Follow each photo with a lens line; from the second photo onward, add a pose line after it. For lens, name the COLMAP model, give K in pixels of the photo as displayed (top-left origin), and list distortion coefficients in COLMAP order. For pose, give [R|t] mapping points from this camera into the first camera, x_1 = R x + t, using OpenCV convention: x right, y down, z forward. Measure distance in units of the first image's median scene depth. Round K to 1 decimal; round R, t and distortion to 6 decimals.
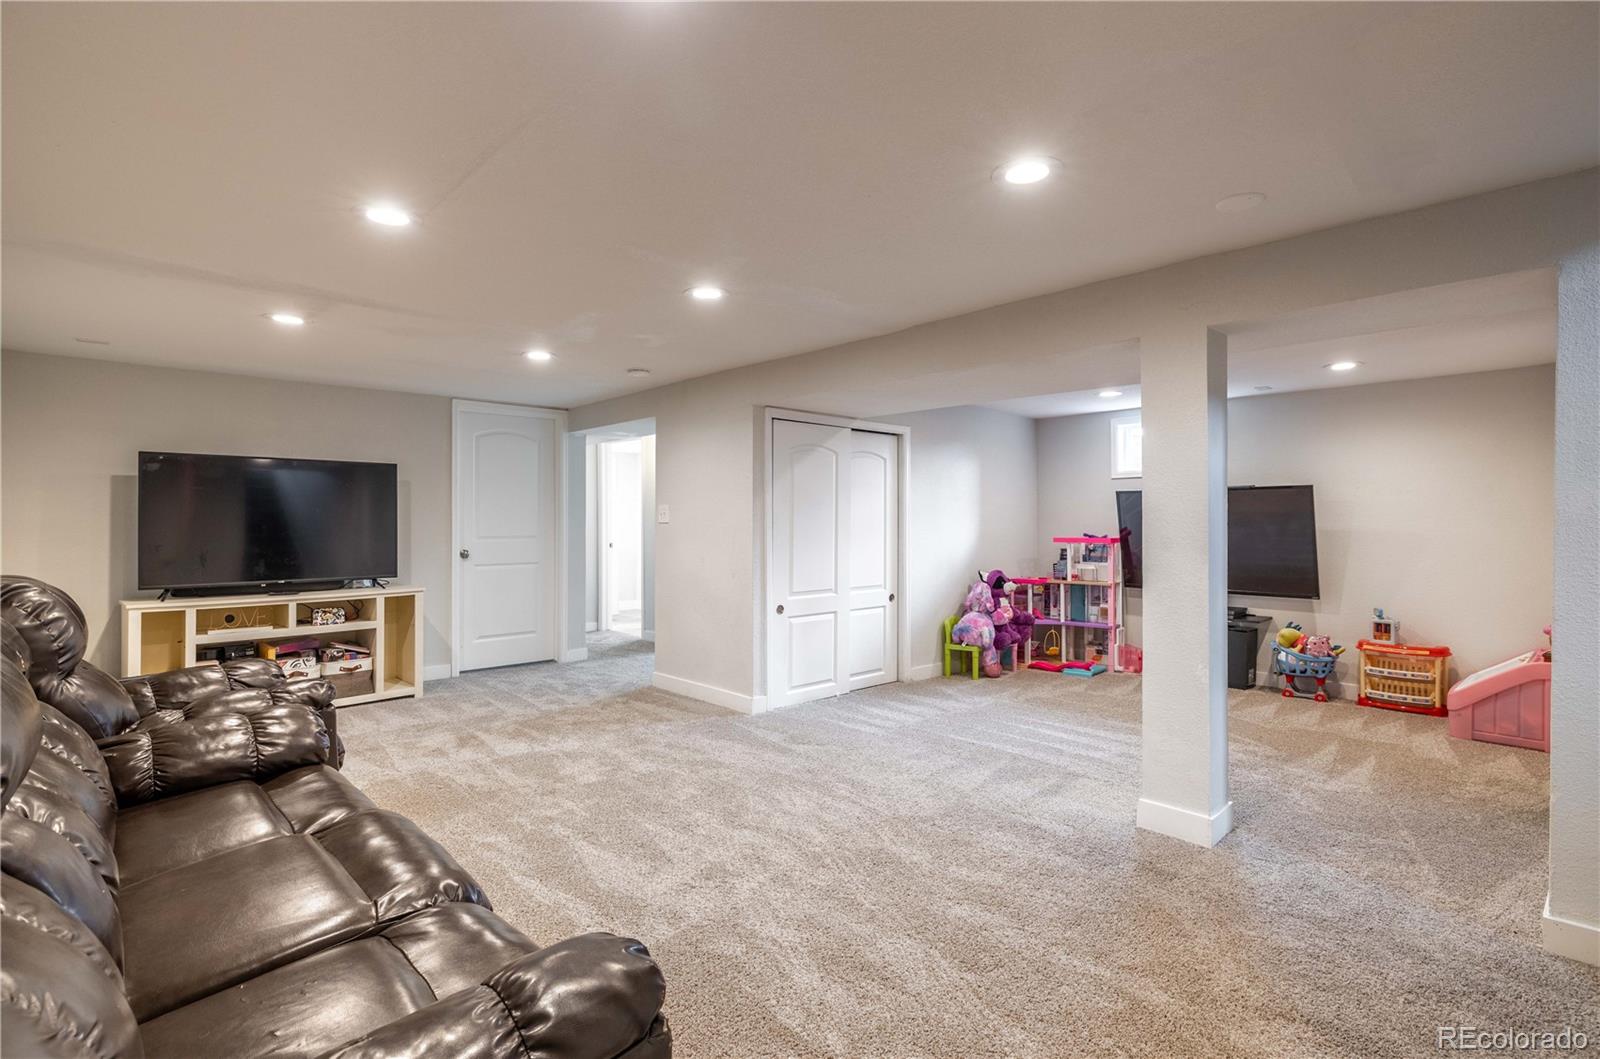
lens RADIAL K [[769.5, 0, 791.3], [0, 769.5, 514.9], [0, 0, 1]] dist [-0.001341, -0.000203]
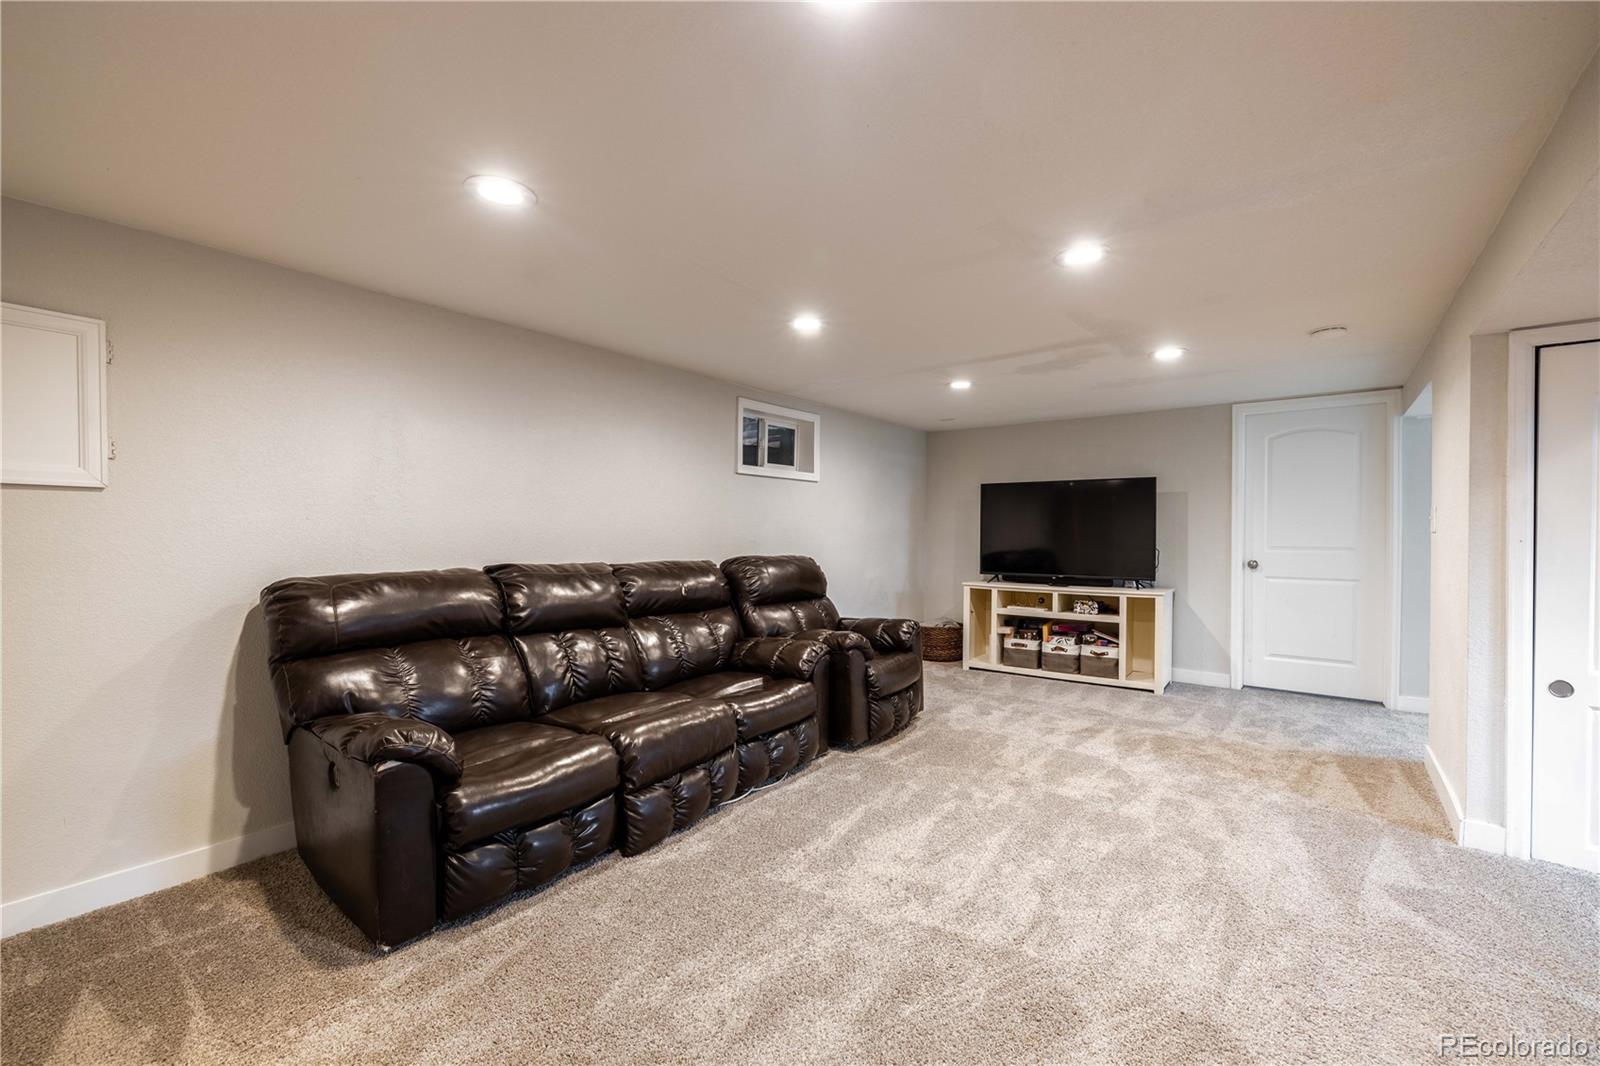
lens RADIAL K [[670.0, 0, 804.0], [0, 670.0, 537.6], [0, 0, 1]] dist [0.000985, -0.000074]
pose [[0.159413, 0.011227, -0.987148, 0.382418], [0.005445, 0.999910, 0.012252, 0.005644], [0.987197, -0.007328, 0.159338, 0.394407]]
